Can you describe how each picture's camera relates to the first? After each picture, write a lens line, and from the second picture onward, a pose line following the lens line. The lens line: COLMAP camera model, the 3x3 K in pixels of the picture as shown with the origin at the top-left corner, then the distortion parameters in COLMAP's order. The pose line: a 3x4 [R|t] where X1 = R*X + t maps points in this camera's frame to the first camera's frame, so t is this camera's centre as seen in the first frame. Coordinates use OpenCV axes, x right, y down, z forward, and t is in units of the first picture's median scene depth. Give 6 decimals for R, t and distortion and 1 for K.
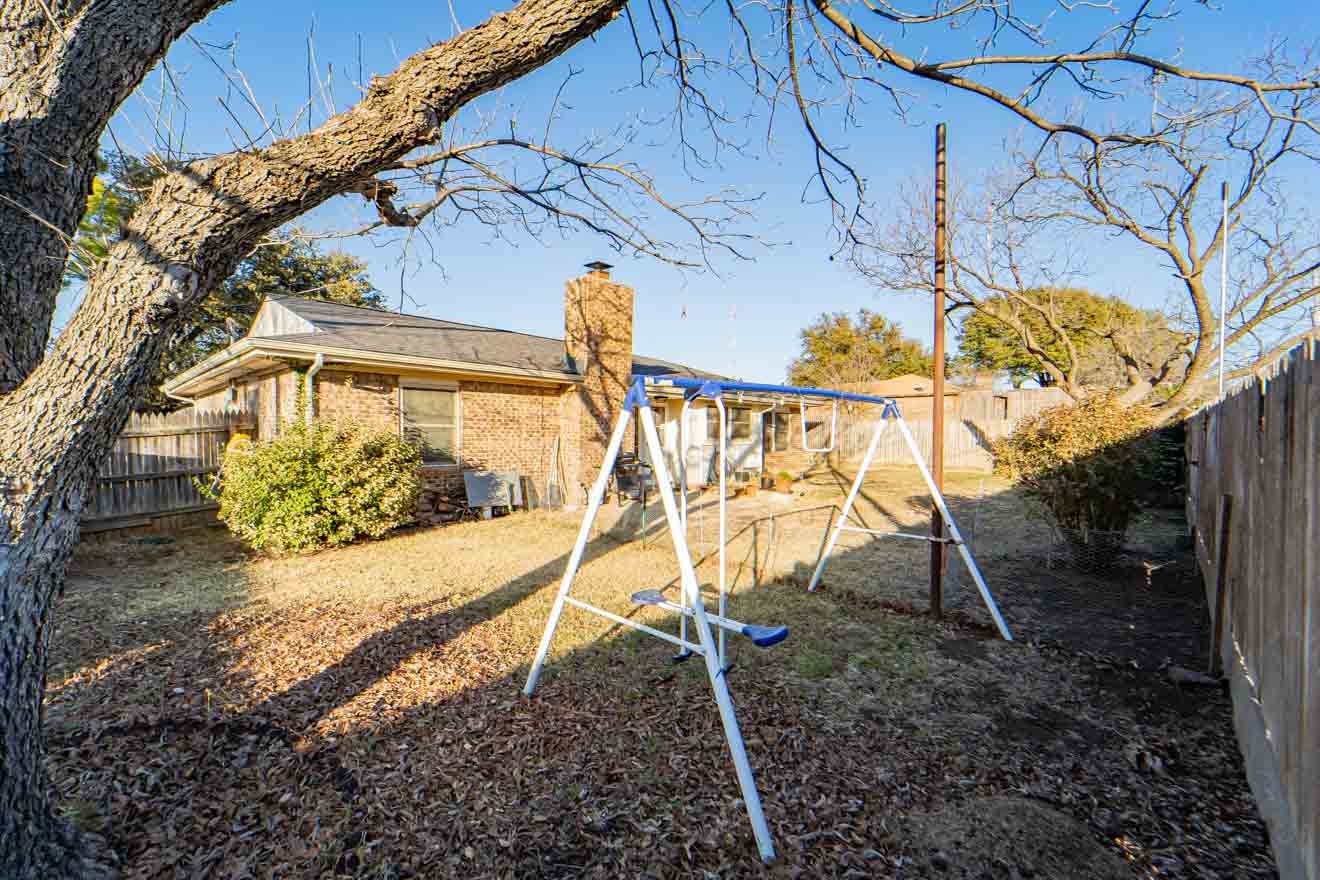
lens RADIAL K [[549.5, 0, 665.9], [0, 549.5, 438.9], [0, 0, 1]] dist [-0.025484, -0.000297]
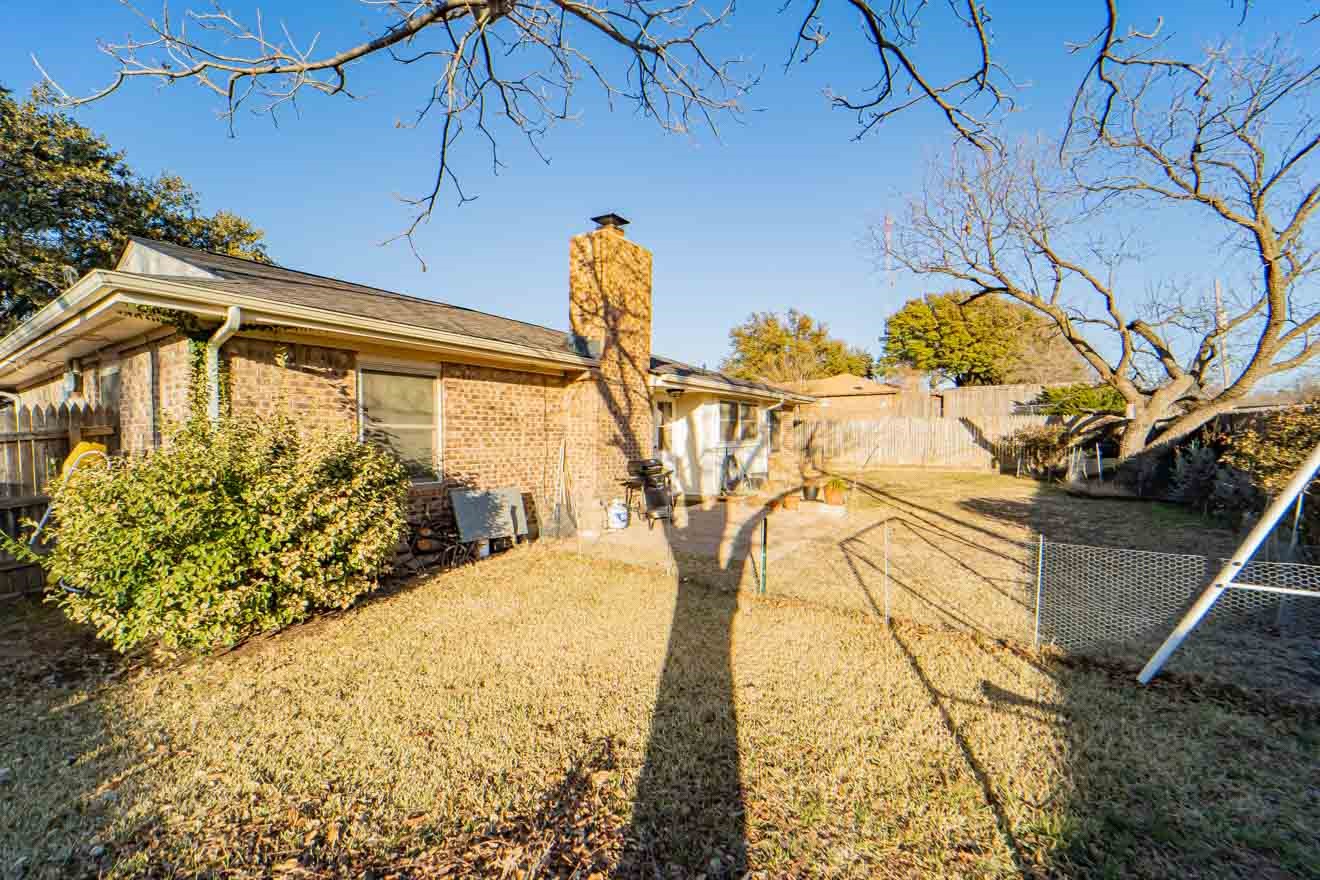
lens RADIAL K [[549.5, 0, 665.9], [0, 549.5, 438.9], [0, 0, 1]] dist [-0.025484, -0.000297]
pose [[0.987799, -0.011967, 0.155271, -0.199019], [0.012143, 0.999926, -0.000184, -0.004471], [-0.155257, 0.002068, 0.987872, 0.256797]]
